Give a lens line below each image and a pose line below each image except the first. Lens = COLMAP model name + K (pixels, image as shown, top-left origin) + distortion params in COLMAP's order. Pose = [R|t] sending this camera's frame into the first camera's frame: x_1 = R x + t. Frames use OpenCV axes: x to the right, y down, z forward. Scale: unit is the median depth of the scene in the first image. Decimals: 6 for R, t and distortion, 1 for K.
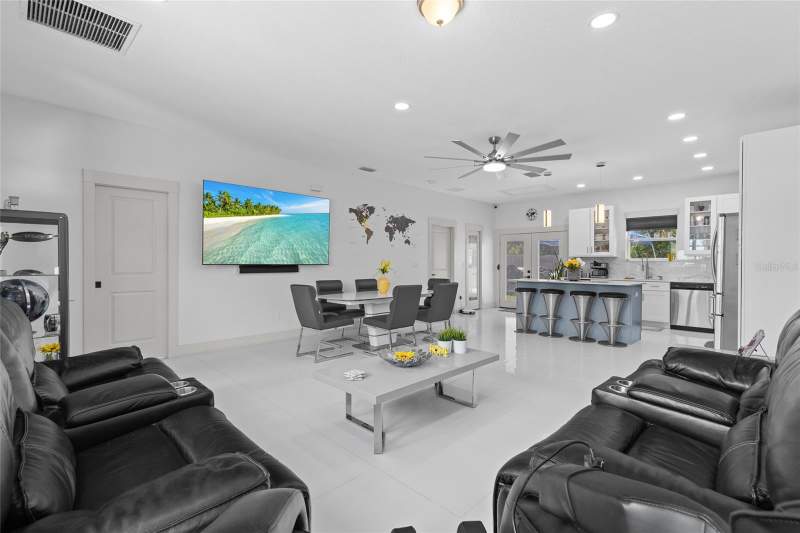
lens RADIAL K [[358.4, 0, 400.0], [0, 358.4, 266.5], [0, 0, 1]] dist [0.001685, 0.000221]
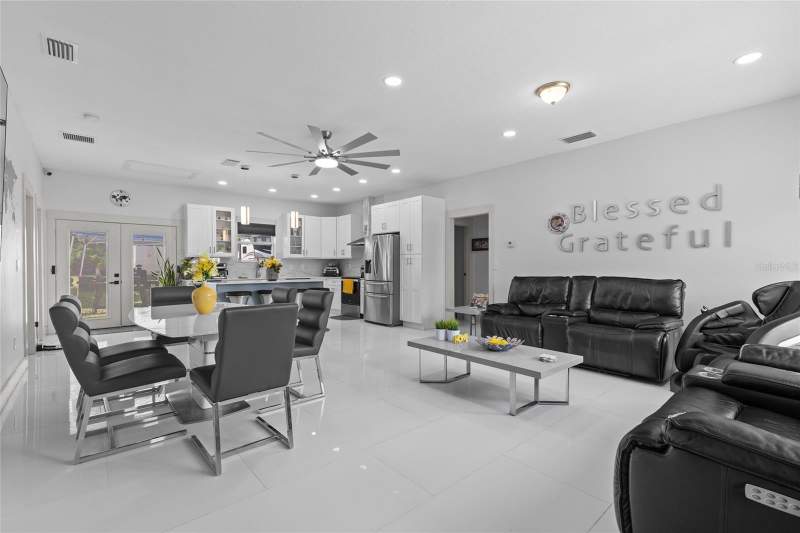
lens RADIAL K [[358.4, 0, 400.0], [0, 358.4, 266.5], [0, 0, 1]] dist [0.001685, 0.000221]
pose [[0.060159, -0.004012, 0.998181, -0.516766], [0.008563, 0.999957, 0.003504, 0.000313], [-0.998152, 0.008337, 0.060191, 0.557735]]
